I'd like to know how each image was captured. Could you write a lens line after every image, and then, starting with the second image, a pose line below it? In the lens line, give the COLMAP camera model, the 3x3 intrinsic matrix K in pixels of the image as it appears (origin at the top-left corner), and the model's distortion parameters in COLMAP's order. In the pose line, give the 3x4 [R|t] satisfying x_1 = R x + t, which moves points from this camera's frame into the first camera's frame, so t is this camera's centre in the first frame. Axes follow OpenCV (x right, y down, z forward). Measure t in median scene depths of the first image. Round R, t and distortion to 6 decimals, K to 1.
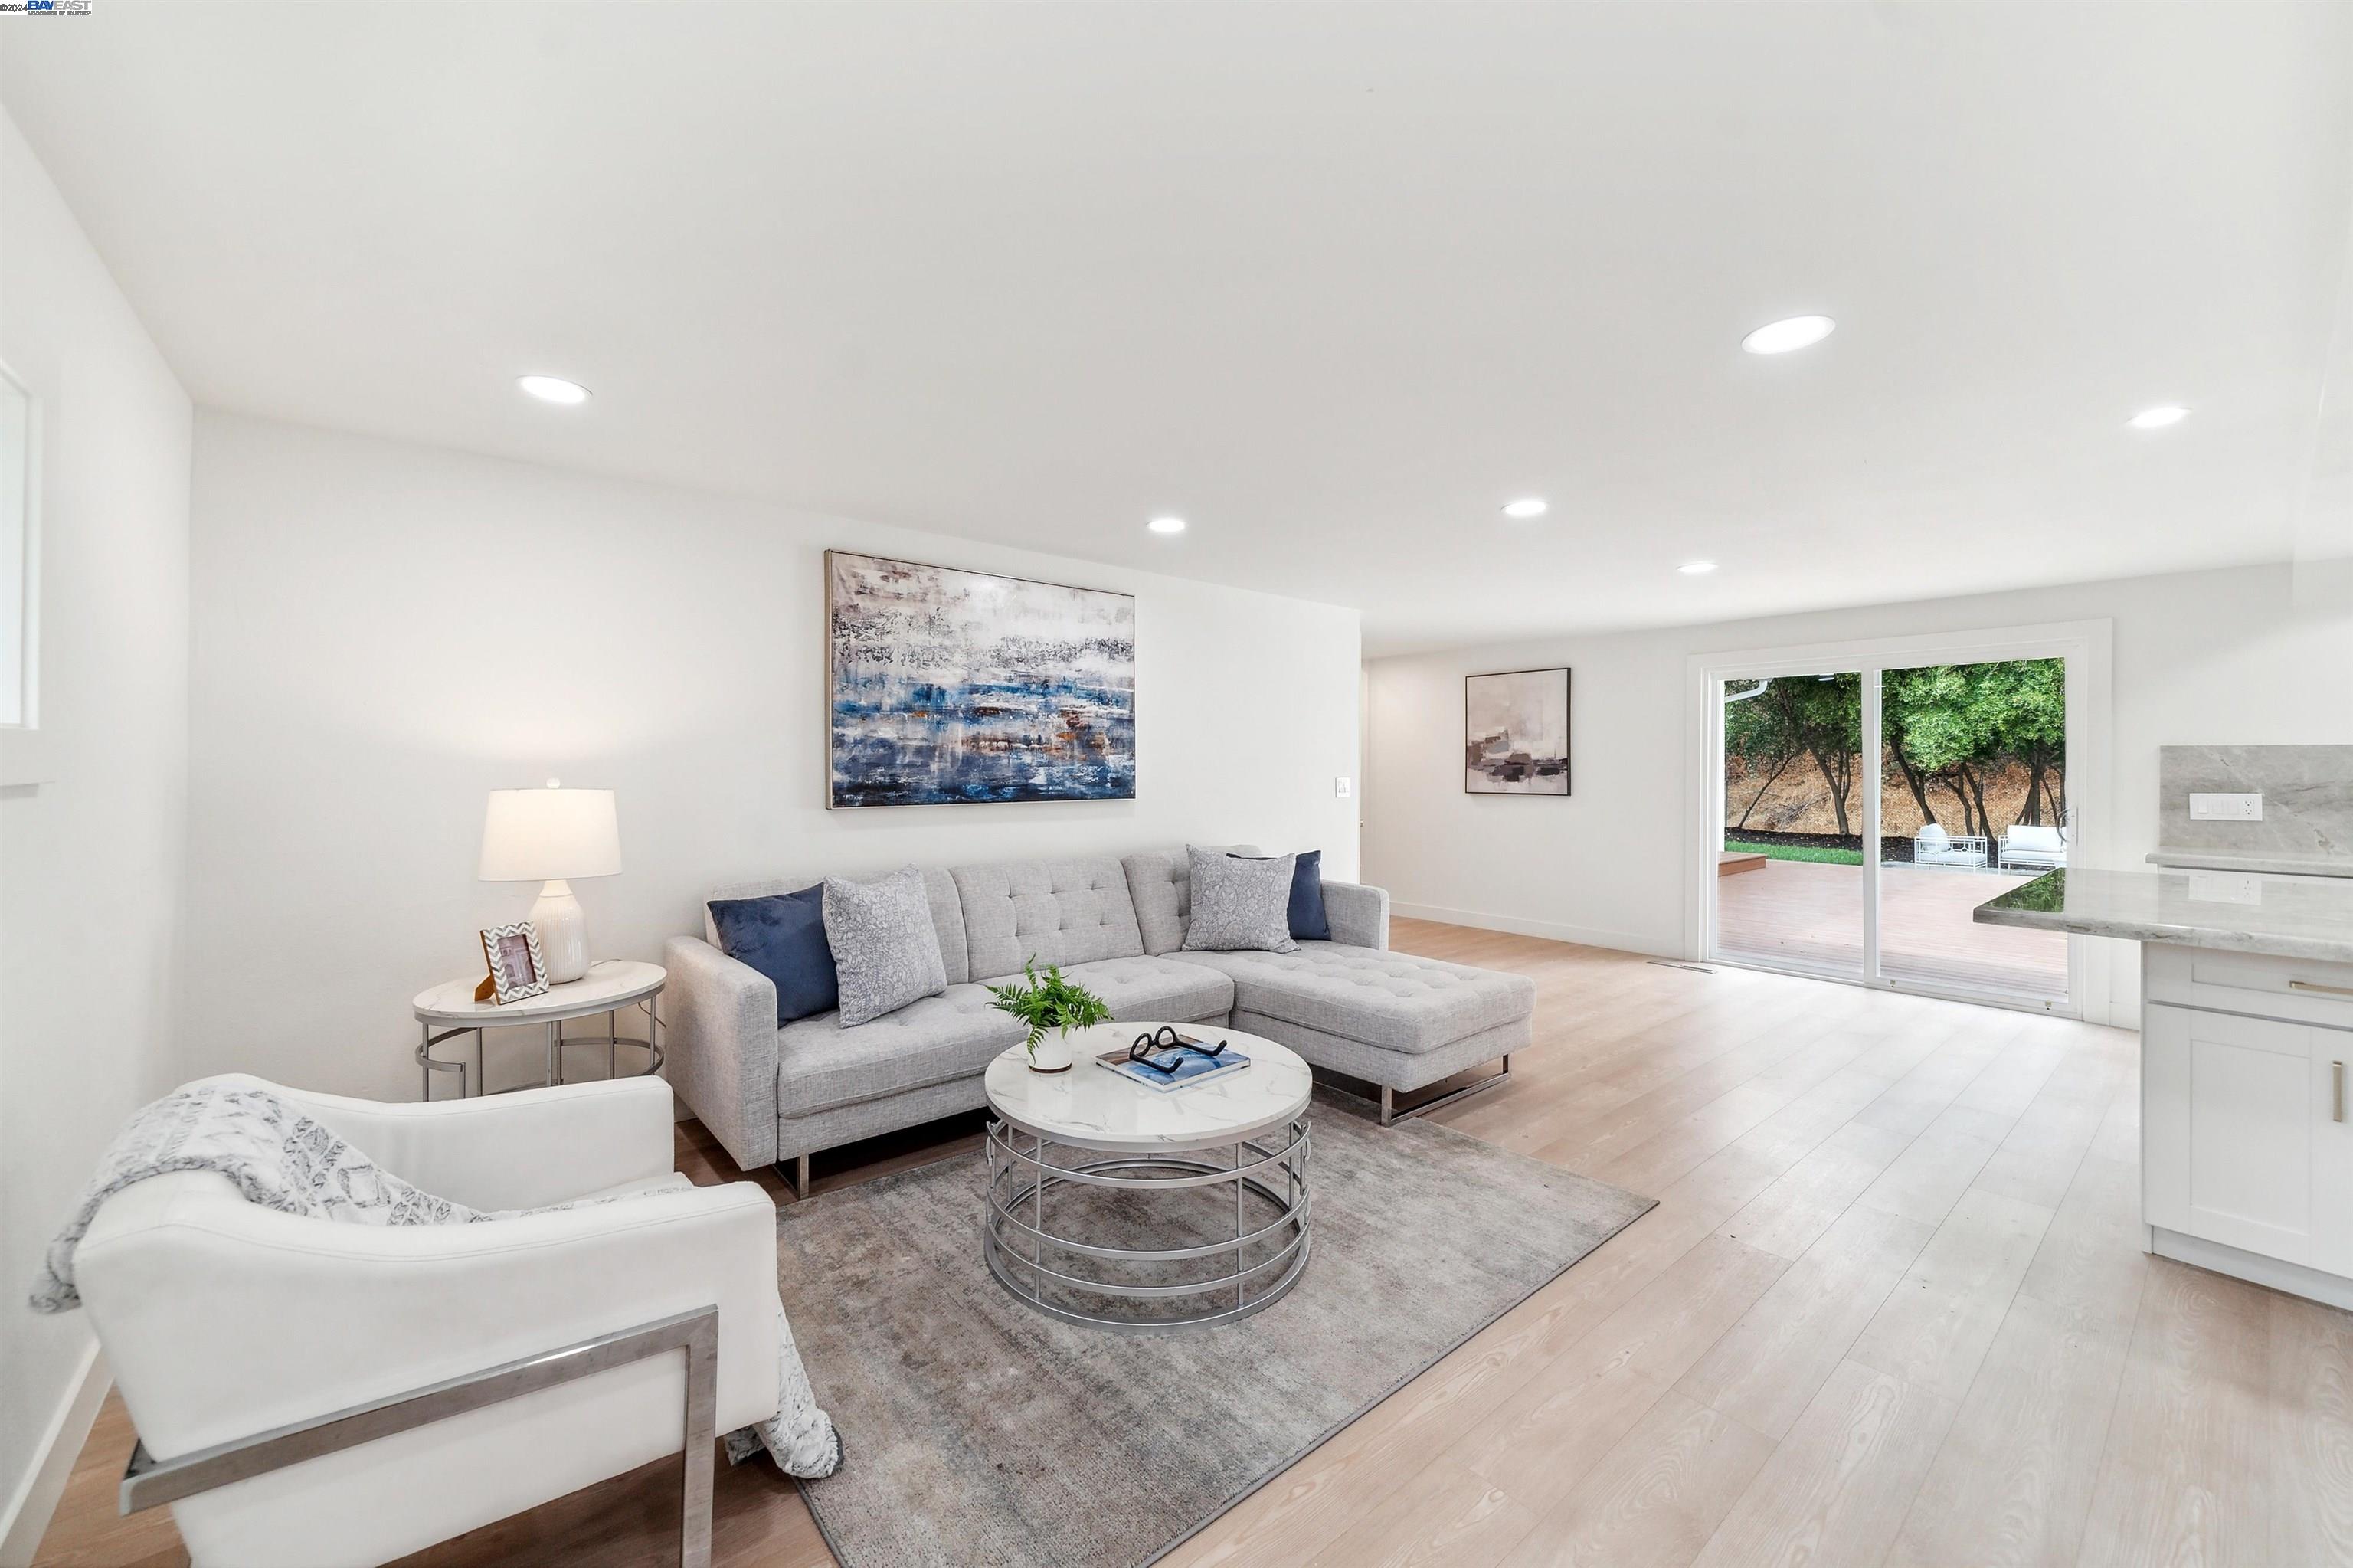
lens RADIAL K [[916.3, 0, 1172.7], [0, 916.3, 779.1], [0, 0, 1]] dist [0.001745, -0.000225]
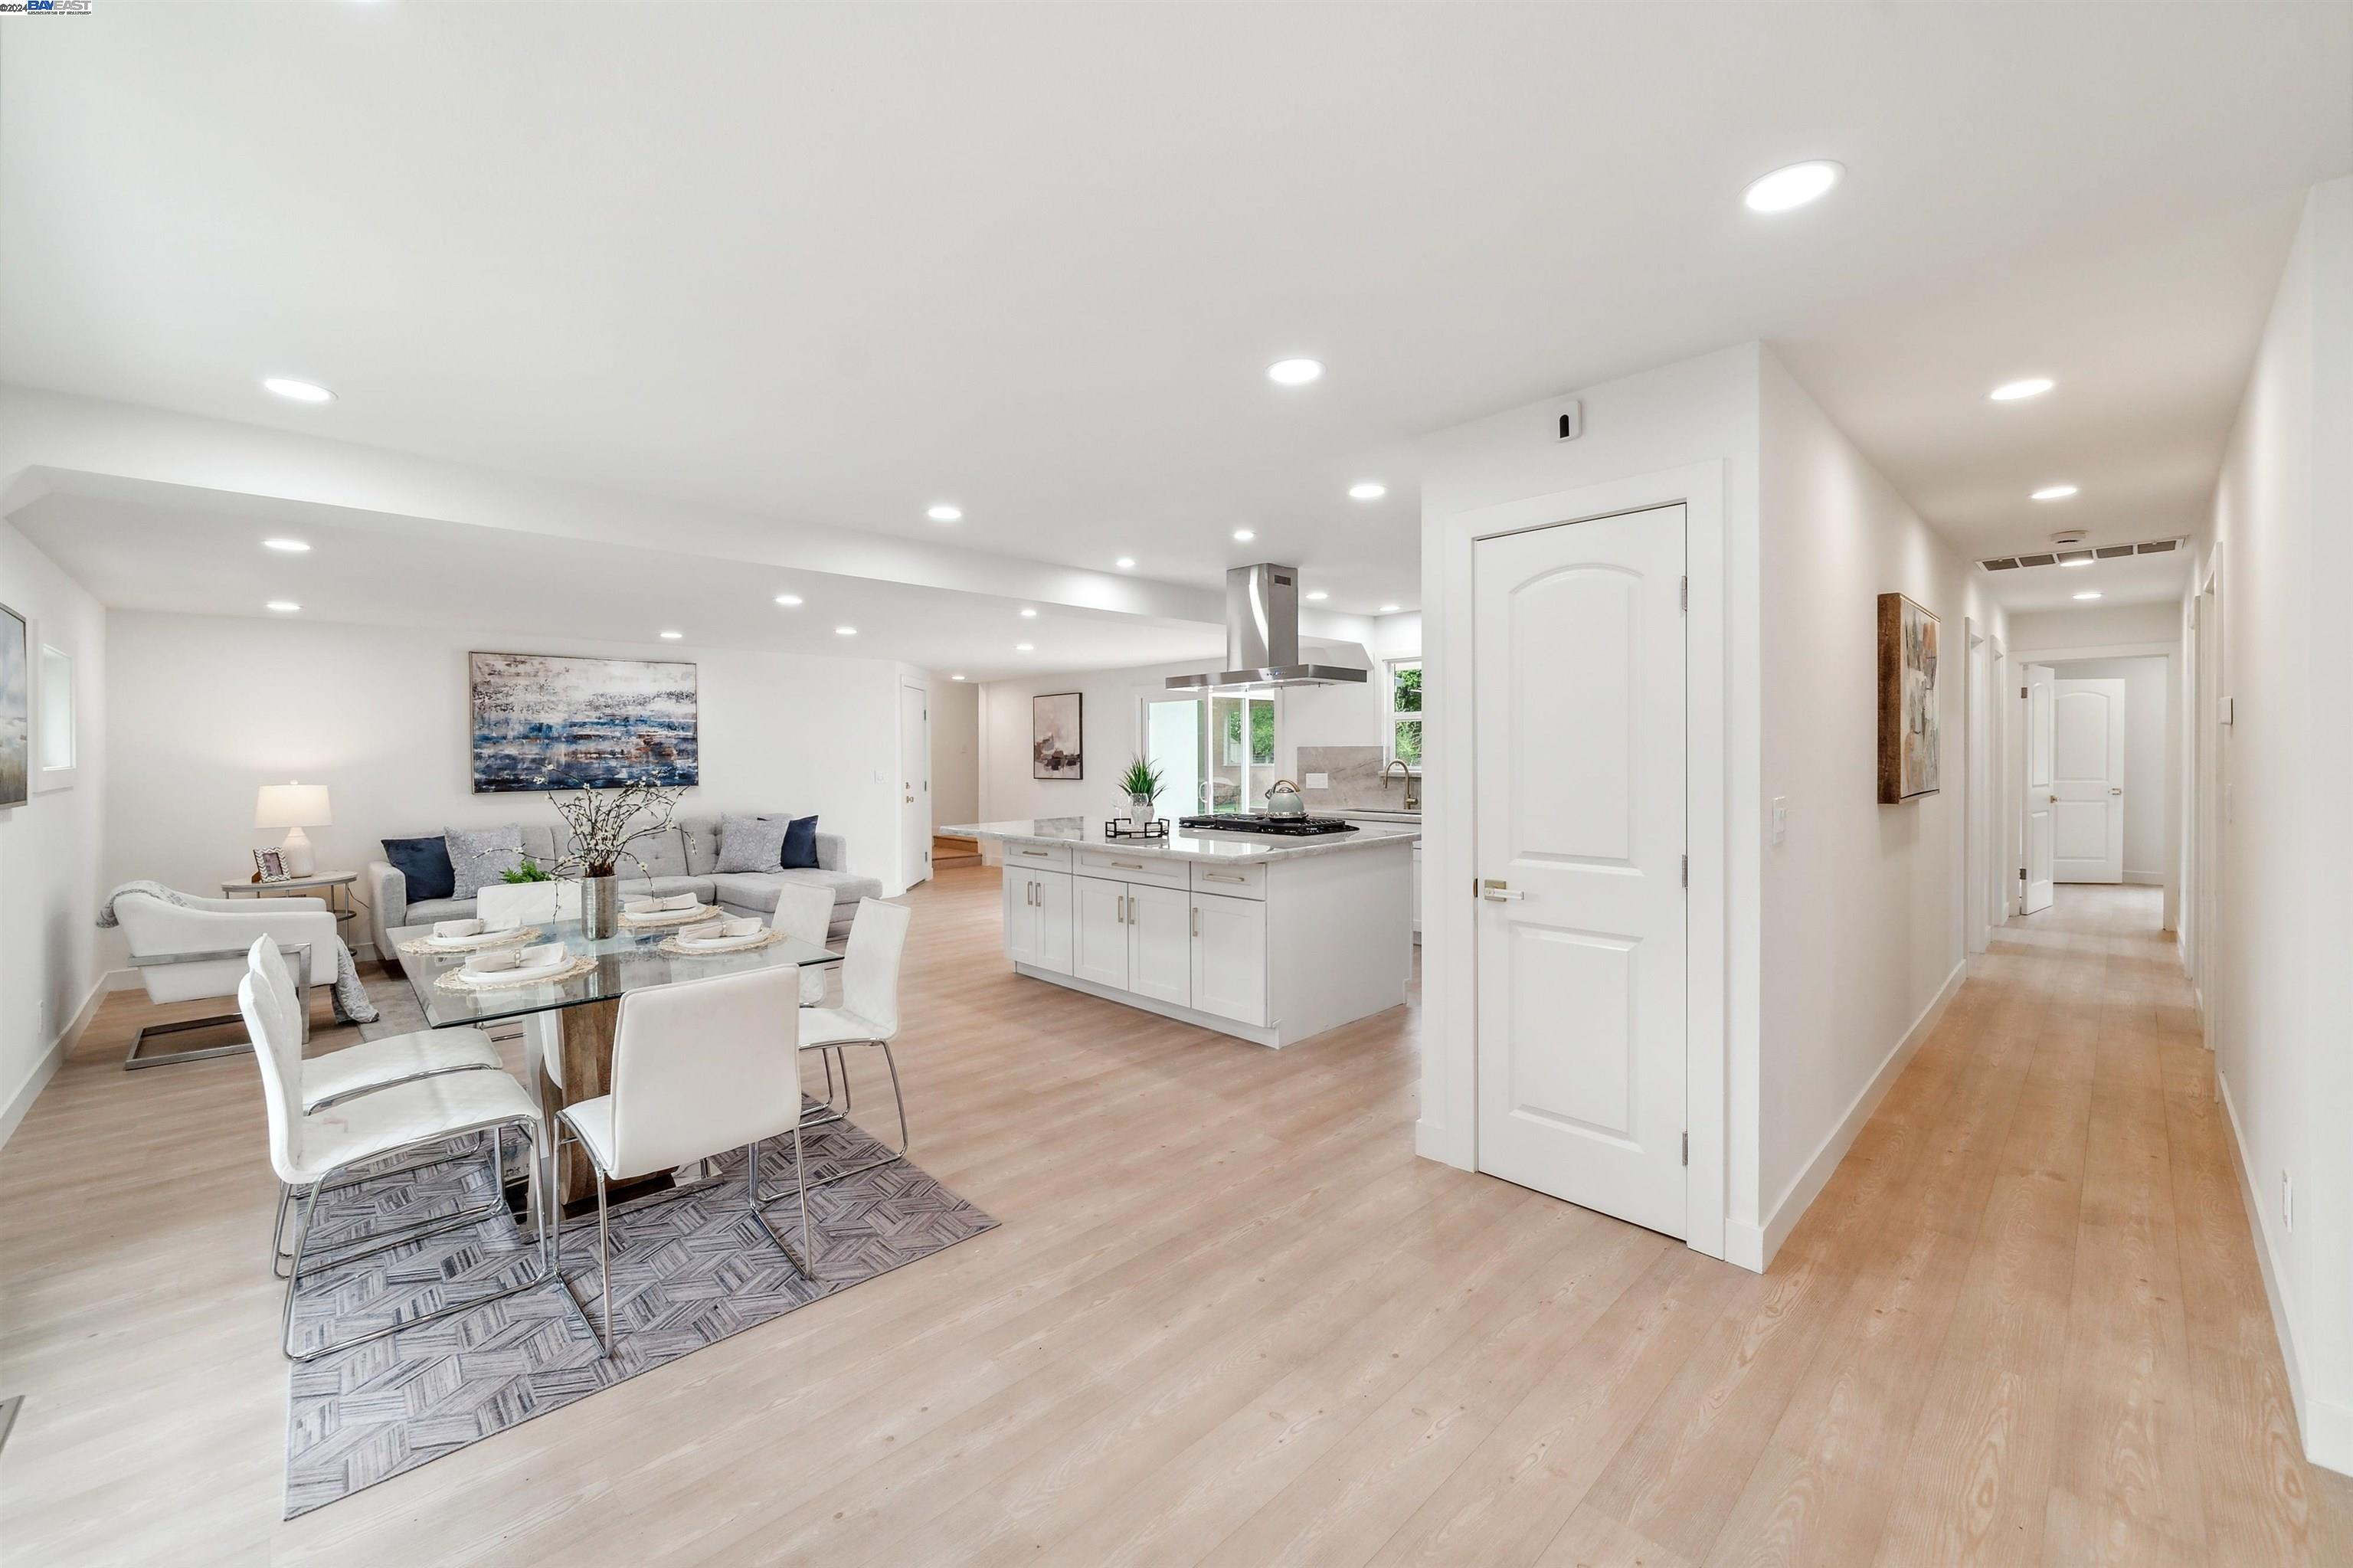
lens RADIAL K [[934.2, 0, 1180.3], [0, 934.2, 767.0], [0, 0, 1]] dist [-0.003727, -0.000377]
pose [[0.996931, -0.013611, 0.077097, 0.790404], [0.013512, 0.999907, 0.001800, -0.004536], [-0.077114, -0.000753, 0.997022, -0.853335]]
